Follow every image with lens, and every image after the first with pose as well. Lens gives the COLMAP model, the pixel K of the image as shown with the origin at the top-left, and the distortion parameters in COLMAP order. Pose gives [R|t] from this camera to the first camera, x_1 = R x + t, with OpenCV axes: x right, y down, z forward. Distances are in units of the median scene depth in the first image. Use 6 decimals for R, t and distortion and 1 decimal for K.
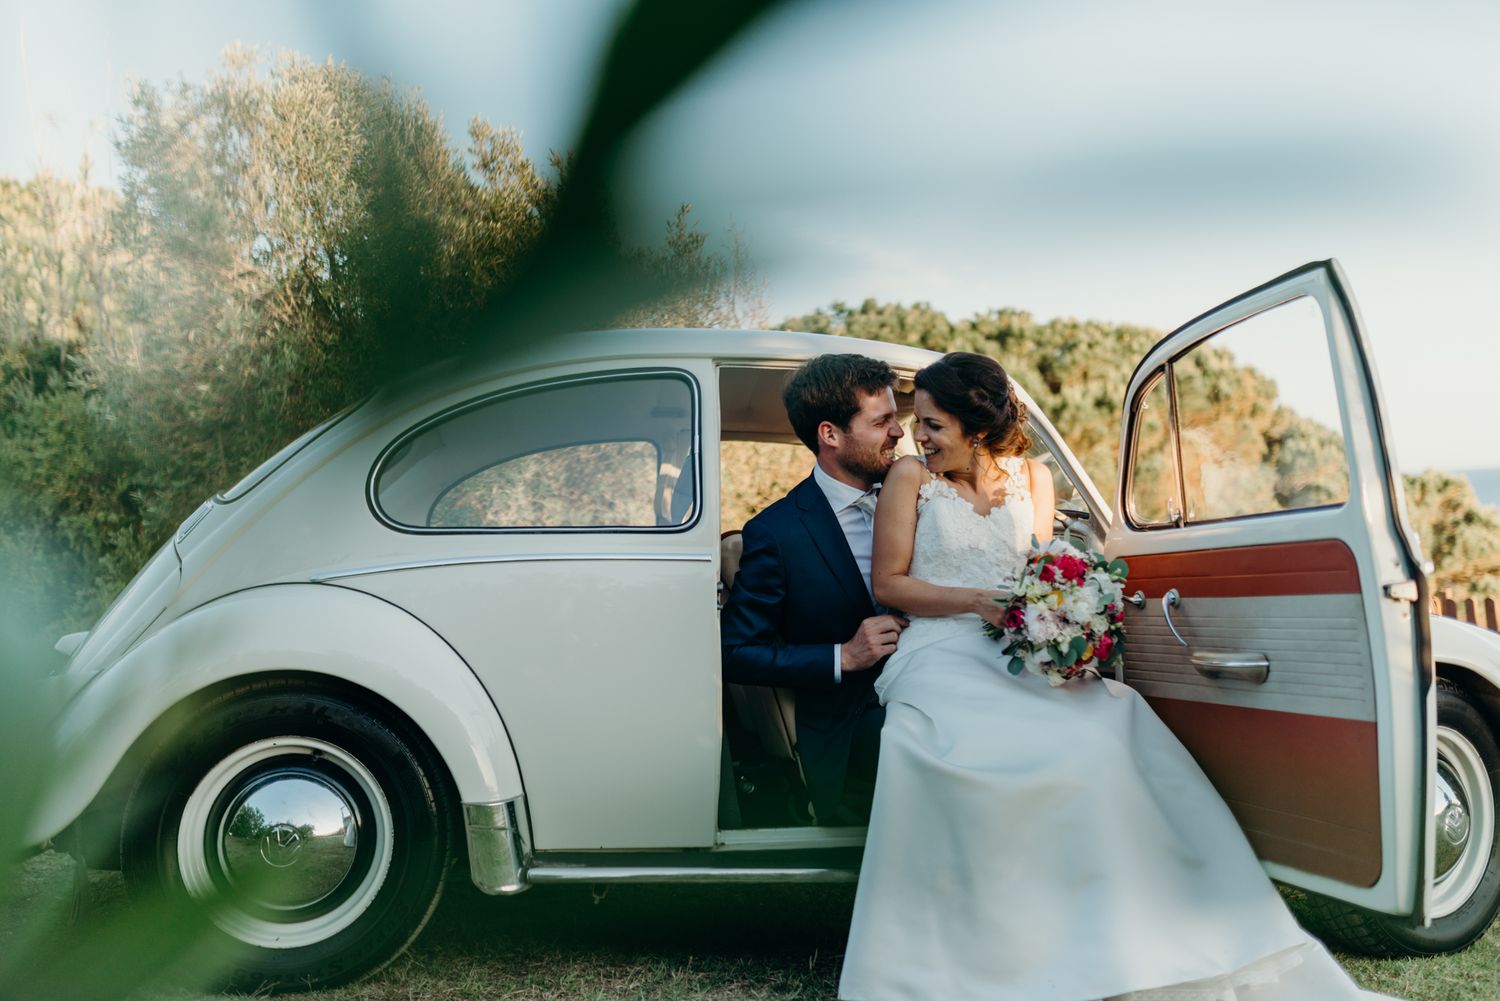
lens RADIAL K [[1433.2, 0, 753.6], [0, 1433.2, 479.1], [0, 0, 1]] dist [-0.078807, 0.224617]
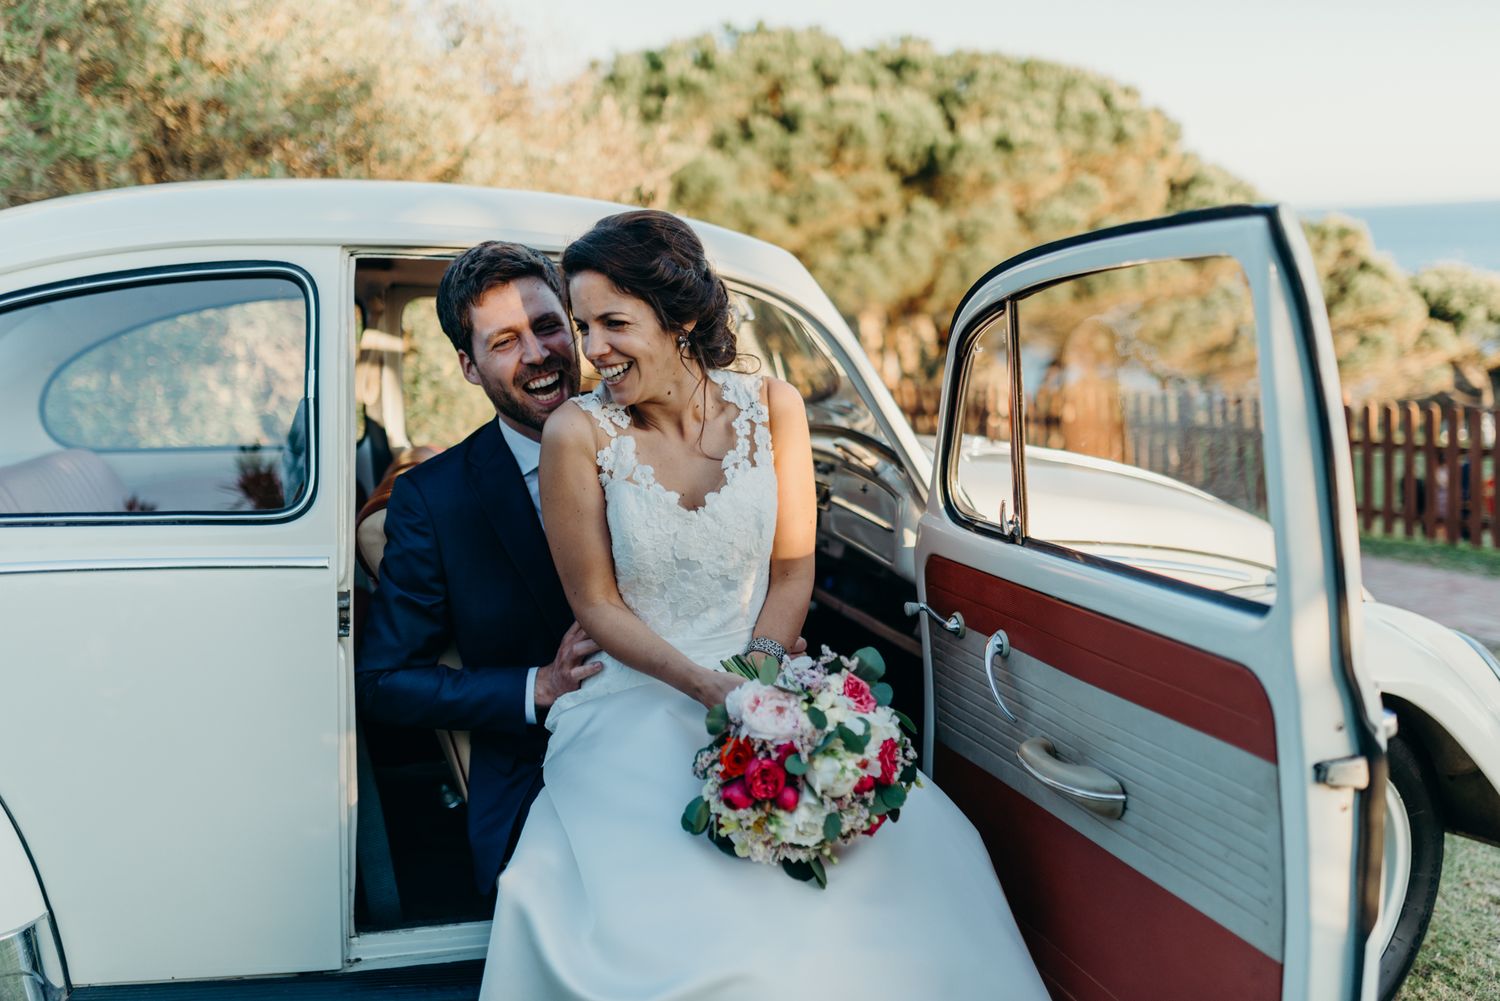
lens RADIAL K [[1433.2, 0, 753.6], [0, 1433.2, 479.1], [0, 0, 1]] dist [-0.078807, 0.224617]
pose [[0.997568, 0.004883, 0.069533, 0.116099], [-0.018399, 0.980610, 0.195103, -0.111210], [-0.067232, -0.195907, 0.978315, 0.320616]]
